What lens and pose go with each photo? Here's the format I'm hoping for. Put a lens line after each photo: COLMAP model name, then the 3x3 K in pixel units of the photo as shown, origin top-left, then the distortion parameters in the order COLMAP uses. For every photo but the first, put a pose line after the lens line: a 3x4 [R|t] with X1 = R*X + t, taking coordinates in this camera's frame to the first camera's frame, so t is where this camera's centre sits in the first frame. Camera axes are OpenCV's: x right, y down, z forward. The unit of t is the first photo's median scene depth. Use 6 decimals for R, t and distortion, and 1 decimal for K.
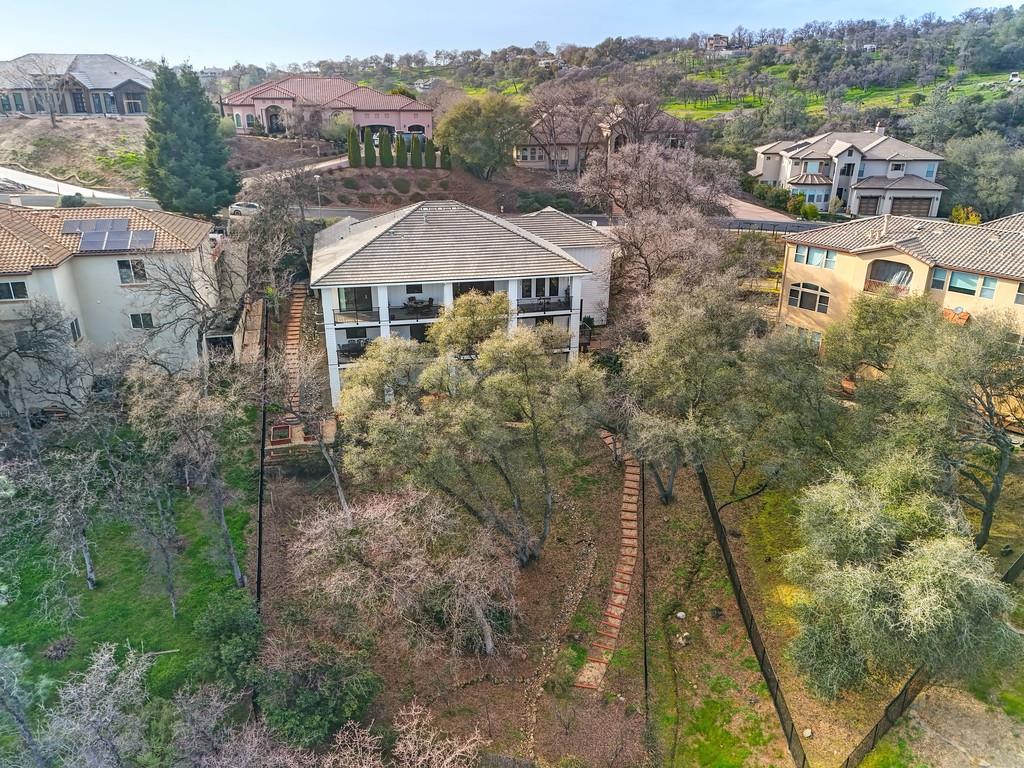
lens RADIAL K [[736.2, 0, 512.0], [0, 736.2, 384.0], [0, 0, 1]] dist [0.058320, -0.050529]
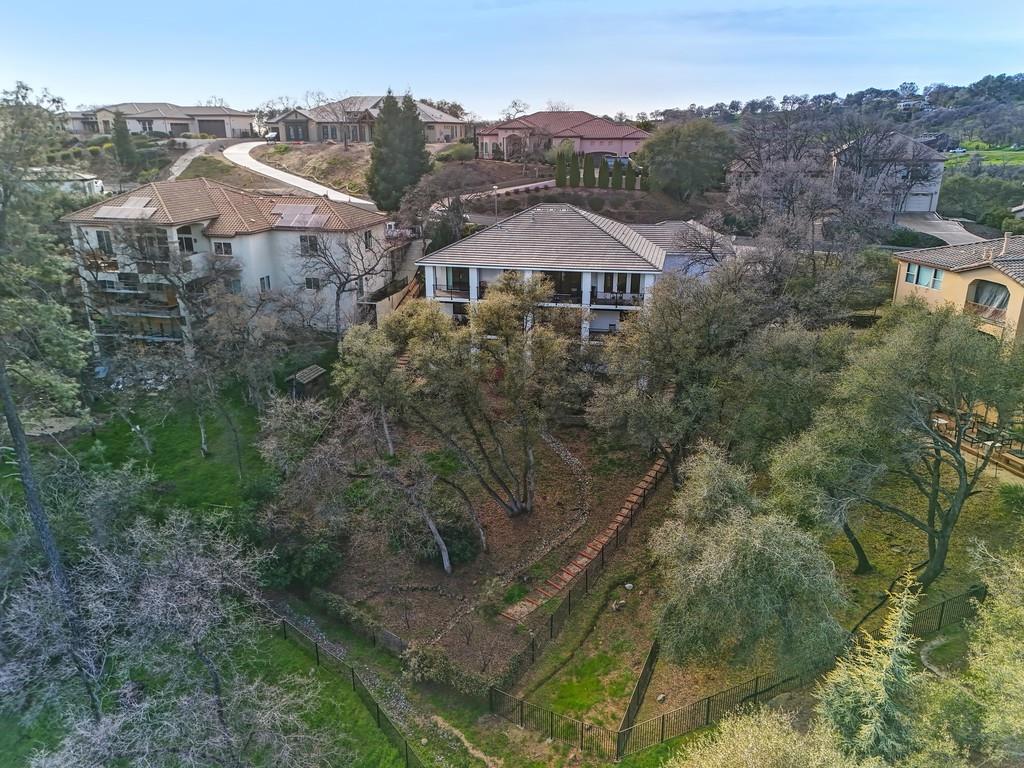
lens RADIAL K [[736.2, 0, 512.0], [0, 736.2, 384.0], [0, 0, 1]] dist [0.058320, -0.050529]
pose [[0.905094, 0.133251, -0.403794, 0.208894], [-0.156186, 0.987430, -0.024237, 0.037495], [0.395489, 0.085004, 0.914529, -0.015803]]
